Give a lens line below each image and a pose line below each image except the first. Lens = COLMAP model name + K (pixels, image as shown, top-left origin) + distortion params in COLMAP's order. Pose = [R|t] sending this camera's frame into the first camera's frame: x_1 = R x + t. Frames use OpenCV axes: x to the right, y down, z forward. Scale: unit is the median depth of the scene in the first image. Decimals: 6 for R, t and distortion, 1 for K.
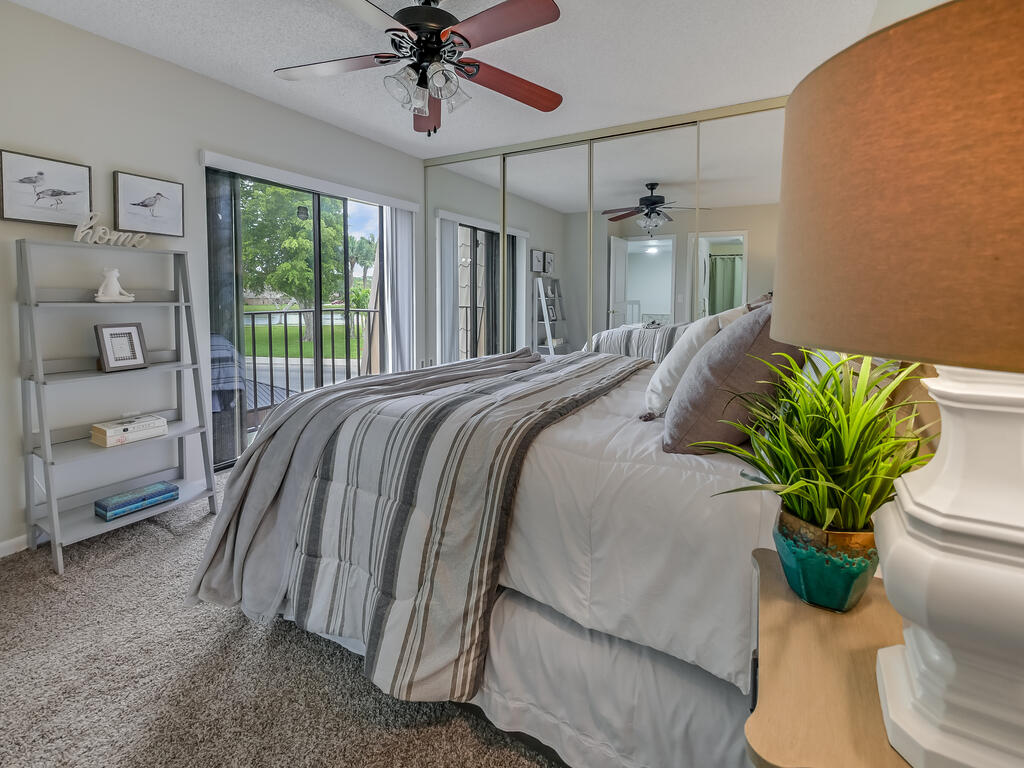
lens RADIAL K [[451.7, 0, 510.4], [0, 451.7, 327.0], [0, 0, 1]] dist [0.021135, 0.000004]
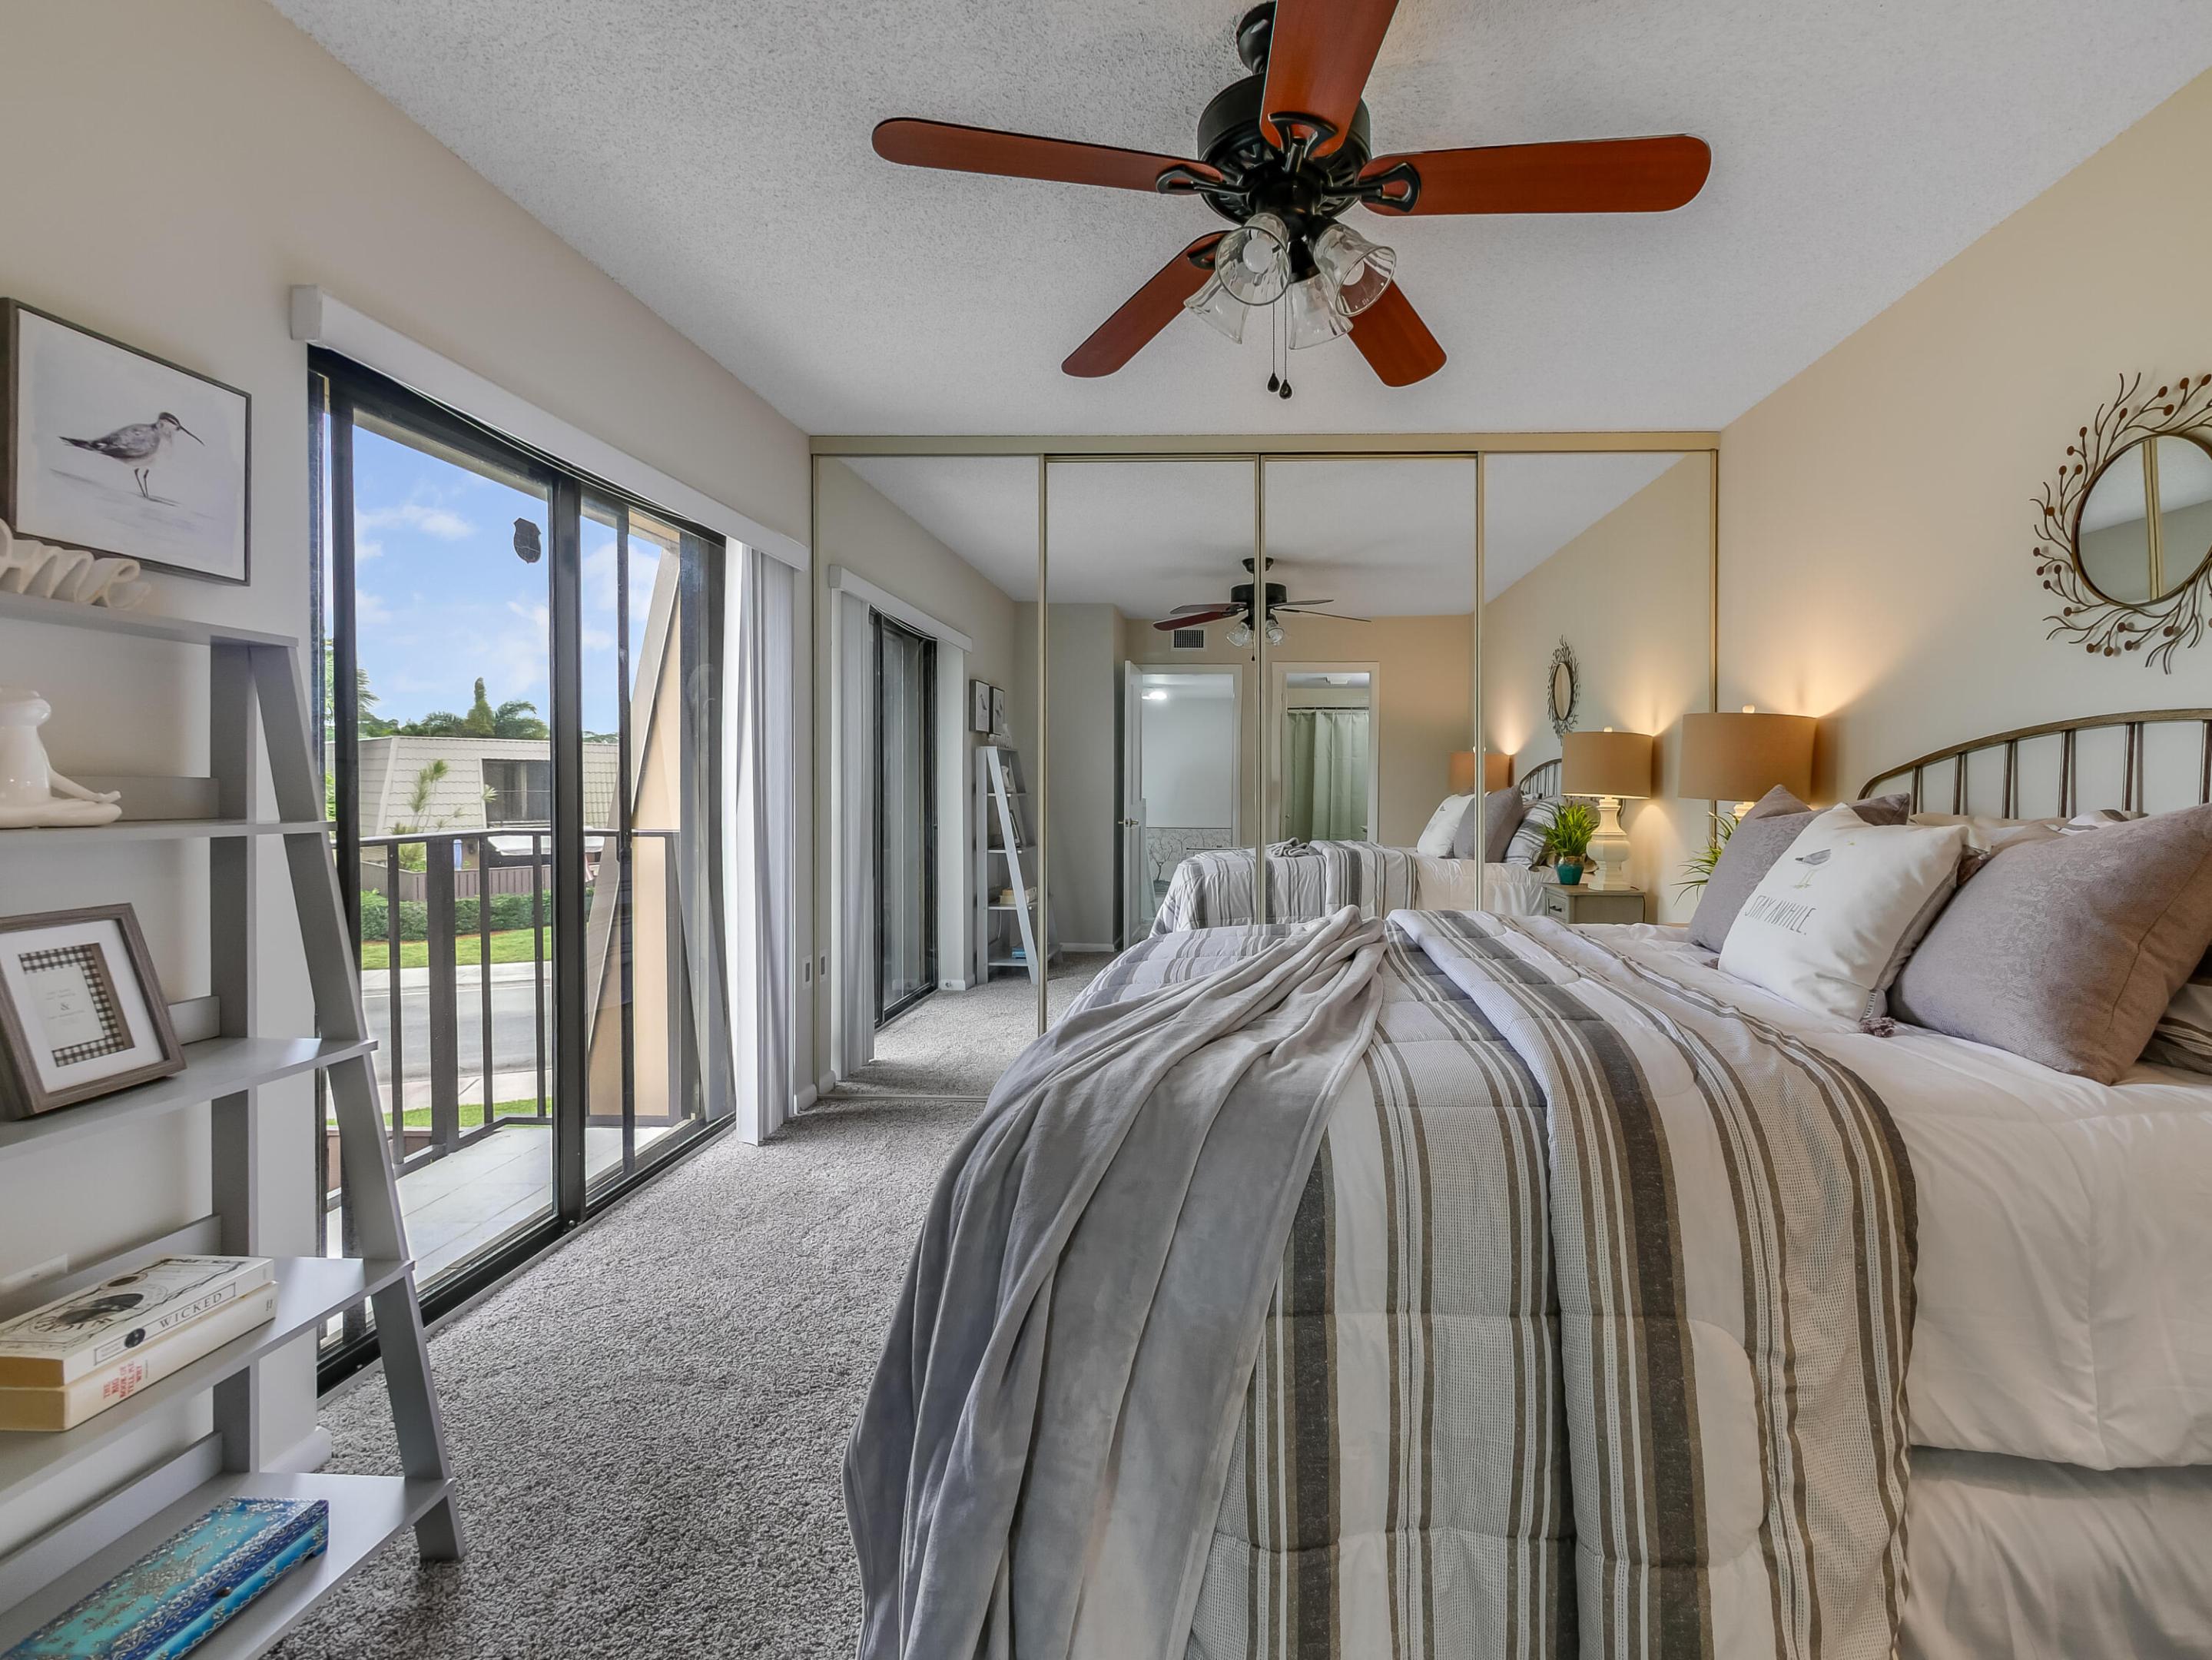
lens RADIAL K [[992.6, 0, 1106.0], [0, 992.6, 830.0], [0, 0, 1]] dist [0.000911, 0.000187]
pose [[0.881559, -0.024044, 0.471461, -0.565338], [0.036546, 0.999181, -0.017377, -0.020344], [-0.470657, 0.032549, 0.881716, 0.241652]]
